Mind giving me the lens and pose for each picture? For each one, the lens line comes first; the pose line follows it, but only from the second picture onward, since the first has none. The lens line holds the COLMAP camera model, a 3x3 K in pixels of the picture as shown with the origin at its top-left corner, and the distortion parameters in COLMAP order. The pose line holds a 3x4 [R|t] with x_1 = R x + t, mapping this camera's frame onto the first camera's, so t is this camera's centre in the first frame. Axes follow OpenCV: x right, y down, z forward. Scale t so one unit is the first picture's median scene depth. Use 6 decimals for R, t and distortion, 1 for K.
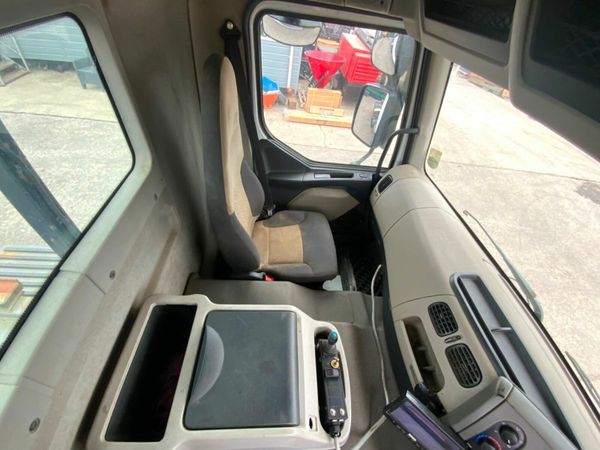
lens RADIAL K [[243.3, 0, 300.0], [0, 243.3, 225.0], [0, 0, 1]] dist [0.011985, -0.015488]
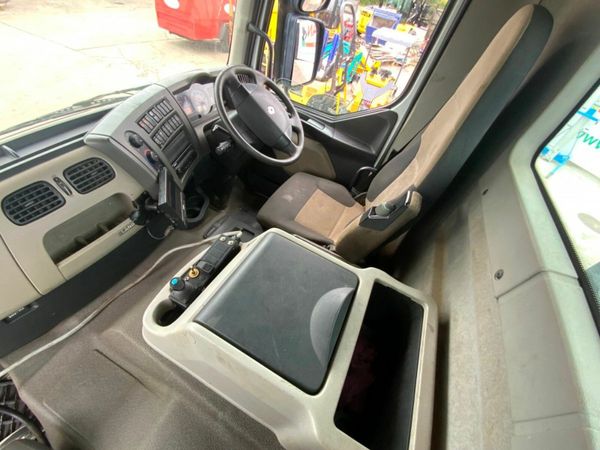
lens RADIAL K [[243.3, 0, 300.0], [0, 243.3, 225.0], [0, 0, 1]] dist [0.011985, -0.015488]
pose [[-0.840972, -0.525872, 0.127372, -0.110950], [0.143701, 0.009880, 0.989572, -0.114799], [-0.521647, 0.850506, 0.067260, 0.350697]]
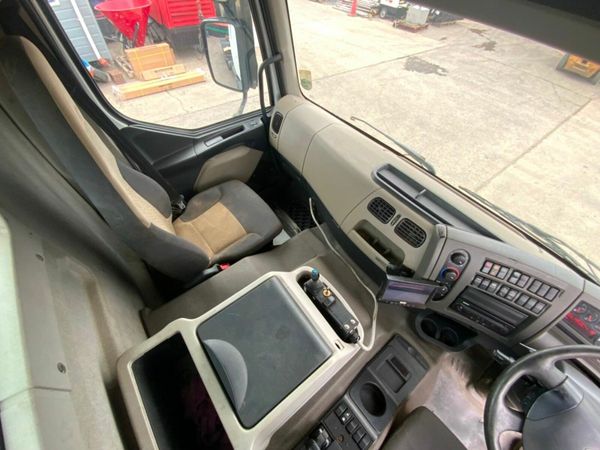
lens RADIAL K [[243.3, 0, 300.0], [0, 243.3, 225.0], [0, 0, 1]] dist [0.011985, -0.015488]
pose [[0.813015, -0.509141, 0.282458, -0.063606], [0.452782, 0.857855, 0.243049, -0.011443], [-0.366055, -0.069710, 0.927979, 0.023959]]
